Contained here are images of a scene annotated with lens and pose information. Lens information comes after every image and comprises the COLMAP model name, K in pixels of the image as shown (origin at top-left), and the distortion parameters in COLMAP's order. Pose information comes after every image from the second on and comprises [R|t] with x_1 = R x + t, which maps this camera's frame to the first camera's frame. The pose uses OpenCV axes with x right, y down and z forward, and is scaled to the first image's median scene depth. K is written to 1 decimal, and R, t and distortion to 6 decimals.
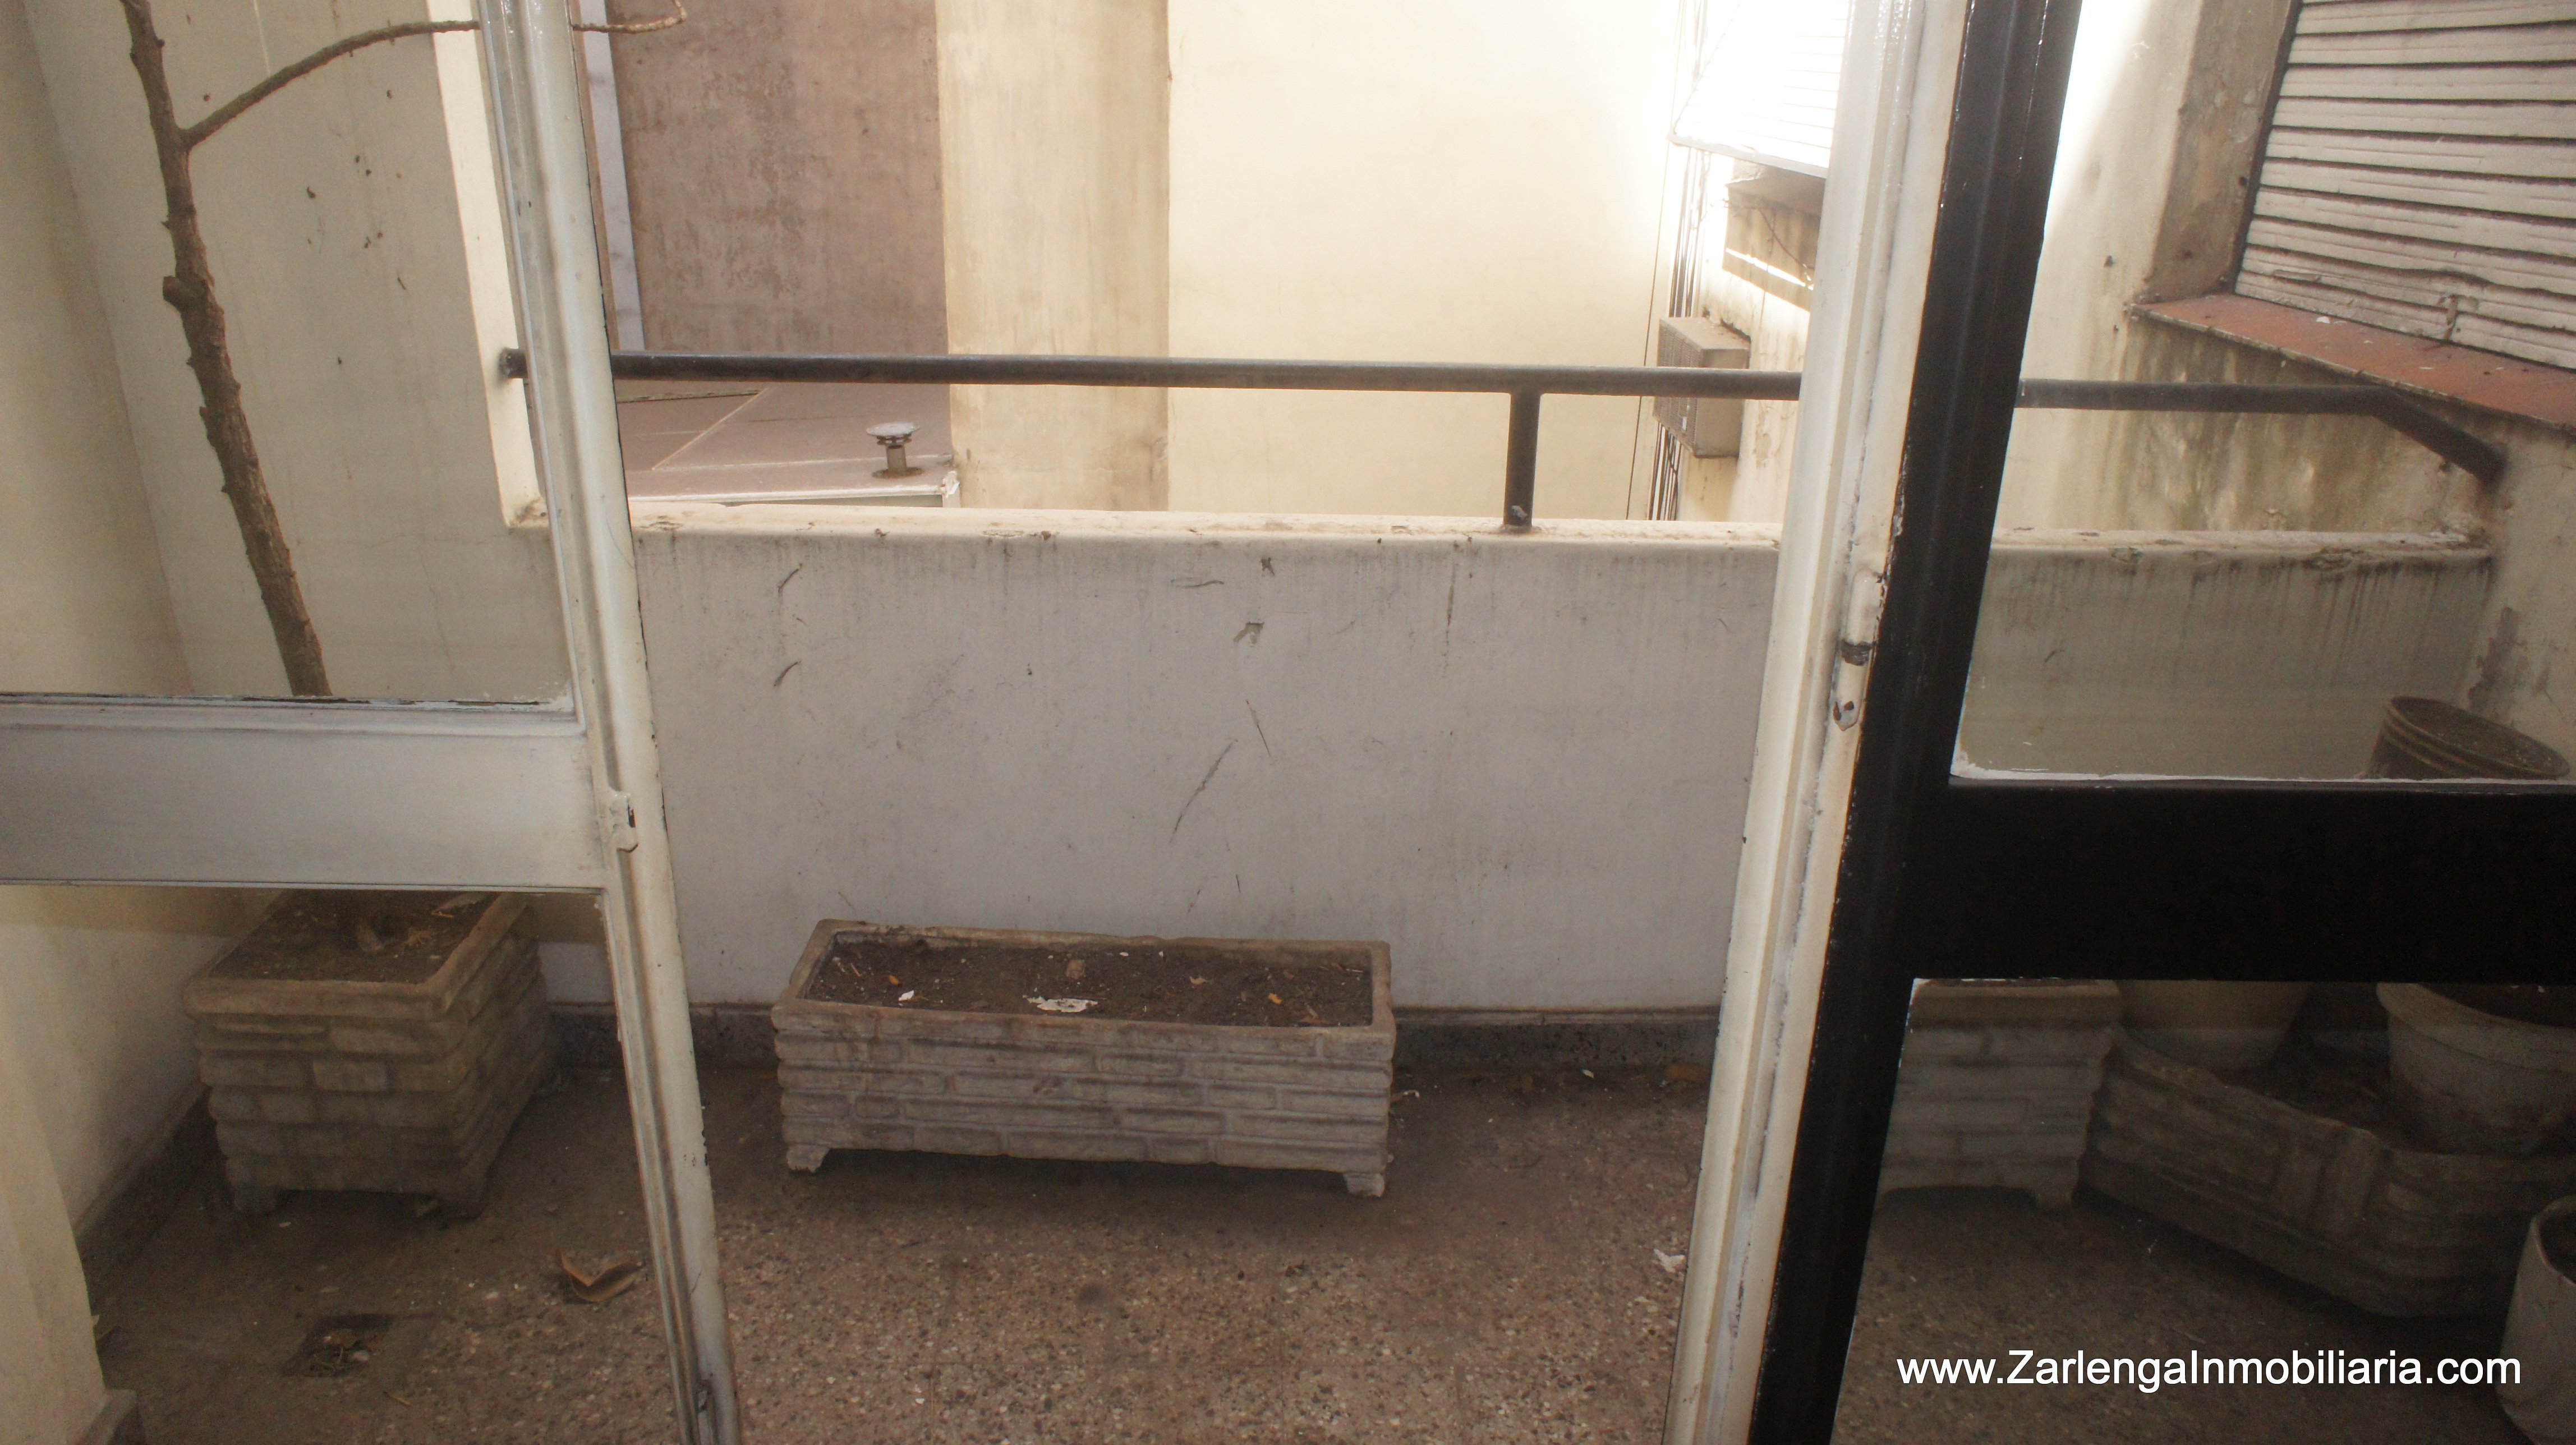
lens RADIAL K [[1748.4, 0, 1288.0], [0, 1748.4, 722.5], [0, 0, 1]] dist [-0.080137, 0.106741]
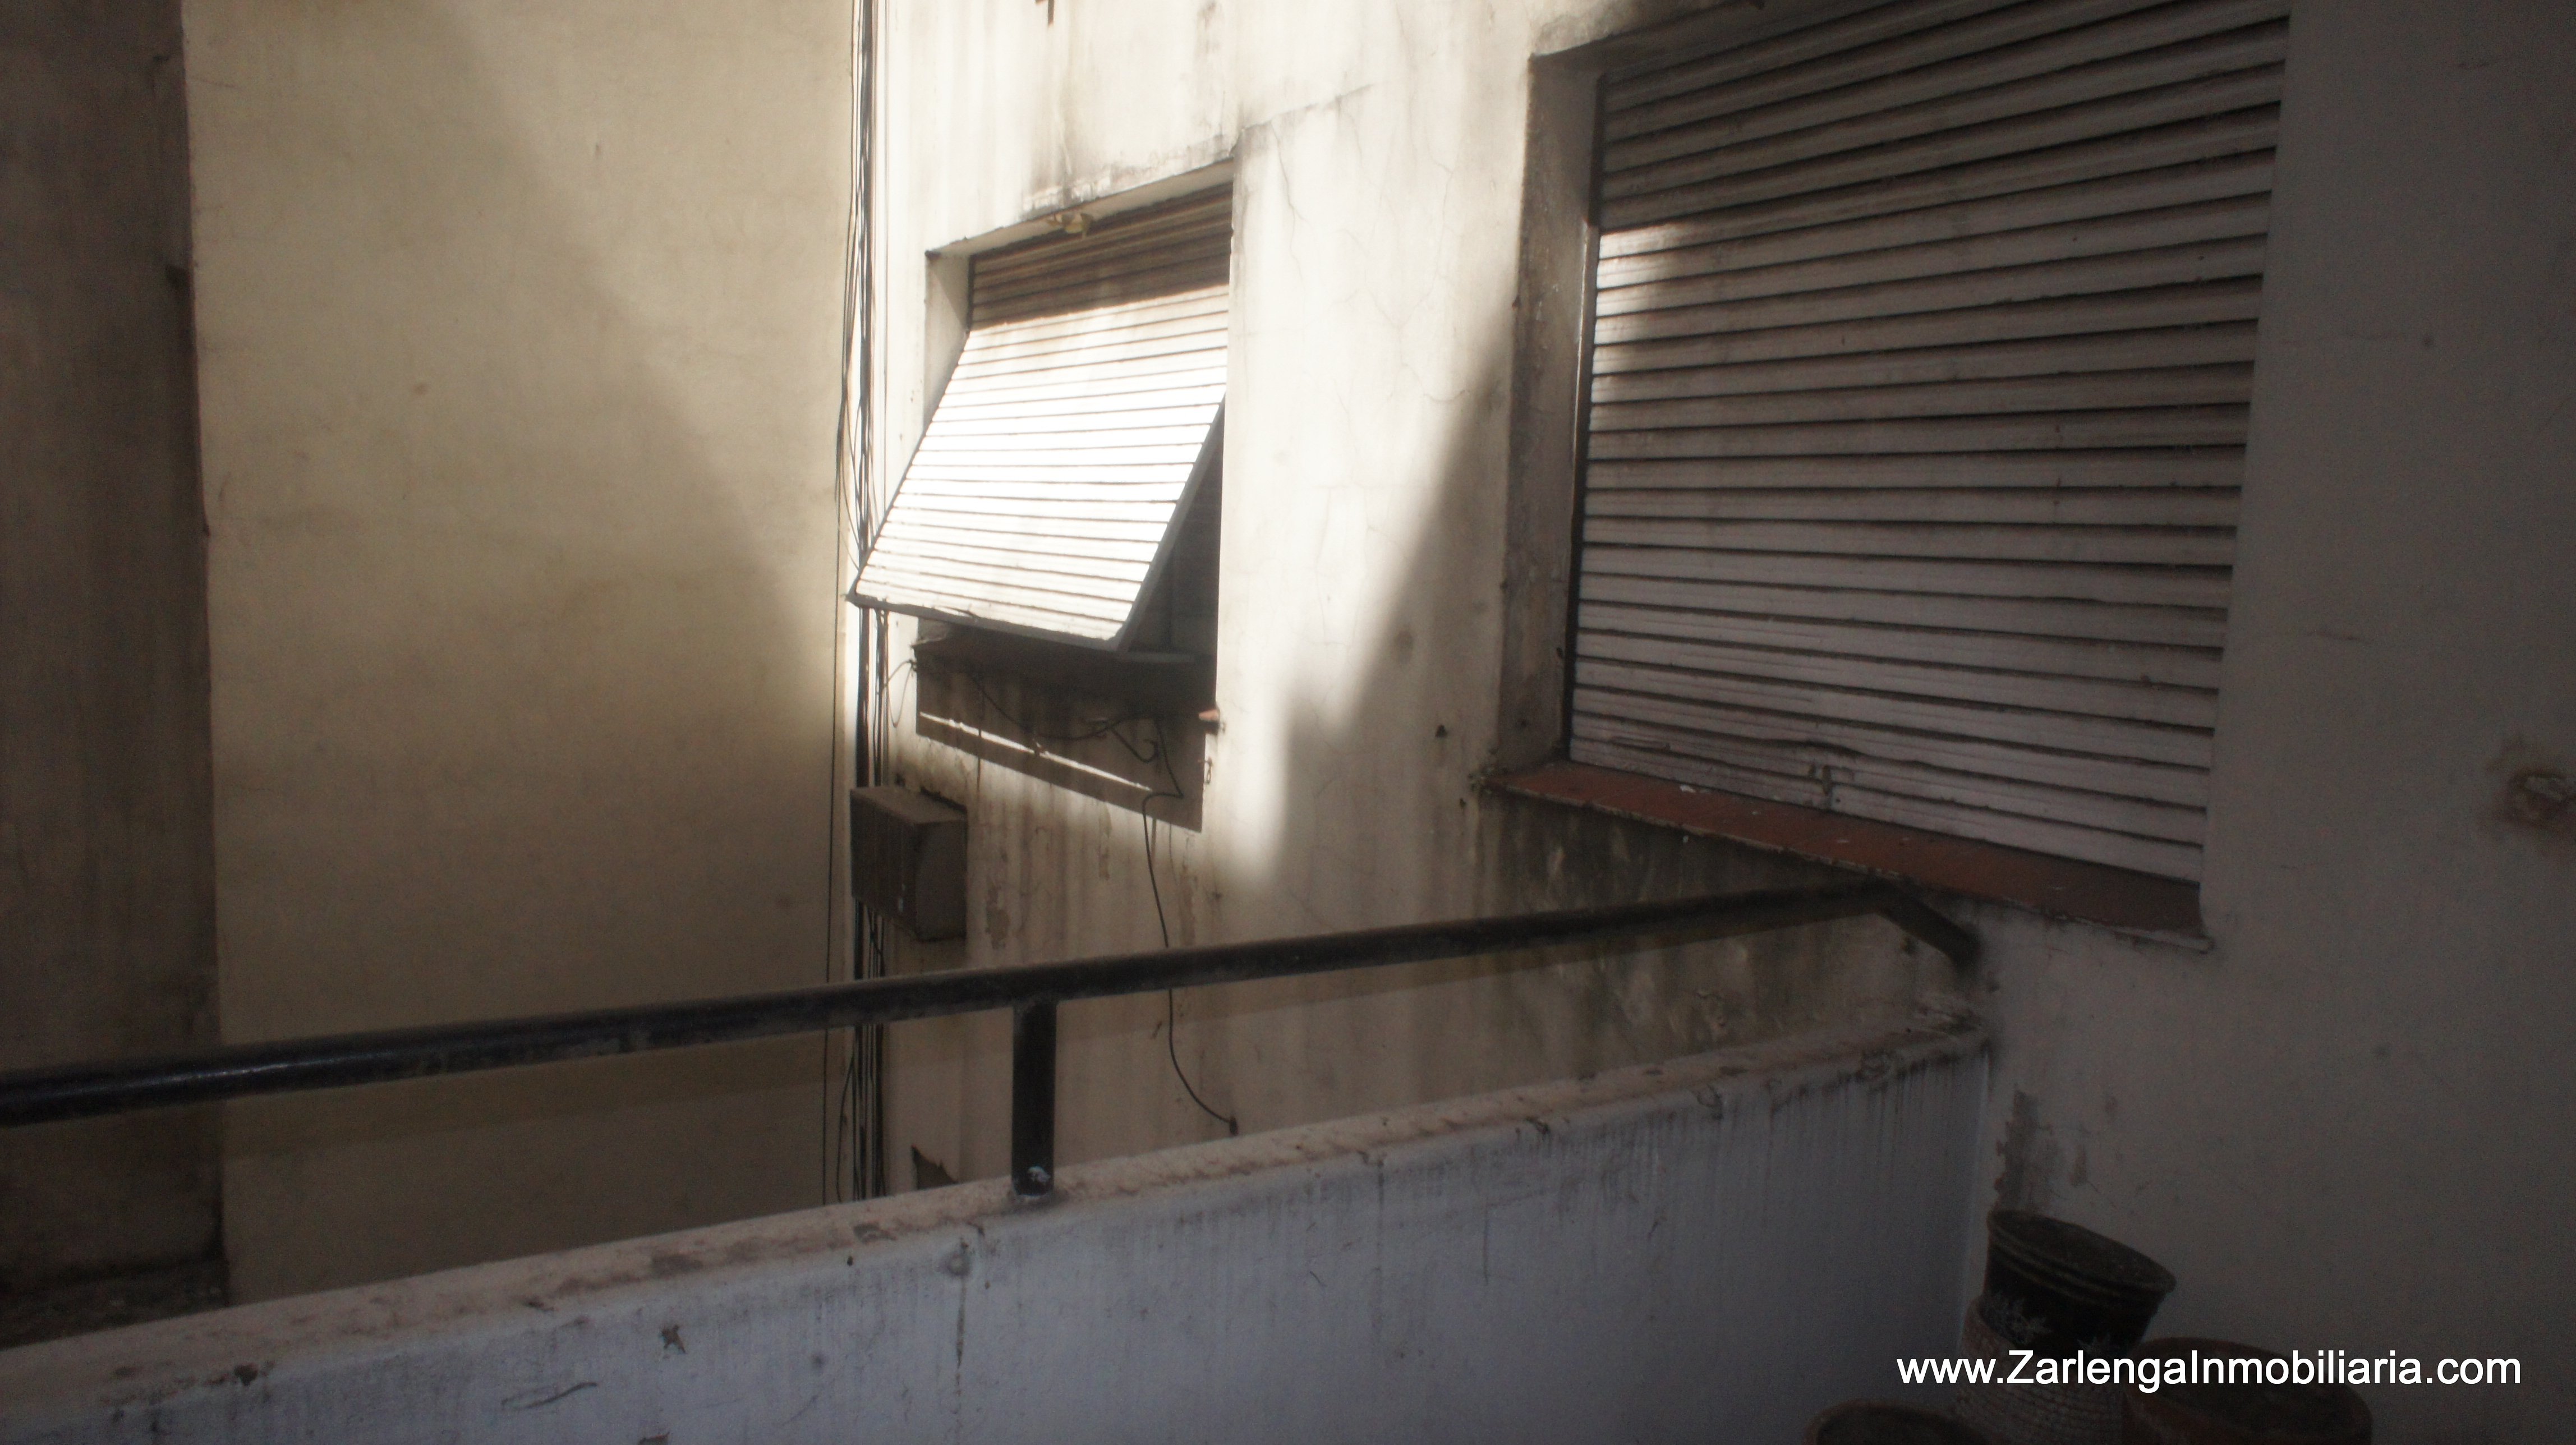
lens RADIAL K [[1731.3, 0, 1278.0], [0, 1731.3, 714.4], [0, 0, 1]] dist [-0.019949, 0.003367]
pose [[0.861666, -0.043252, 0.505629, -0.103801], [0.164809, 0.966205, -0.198209, -0.122188], [-0.479968, 0.254122, 0.839674, 0.281297]]
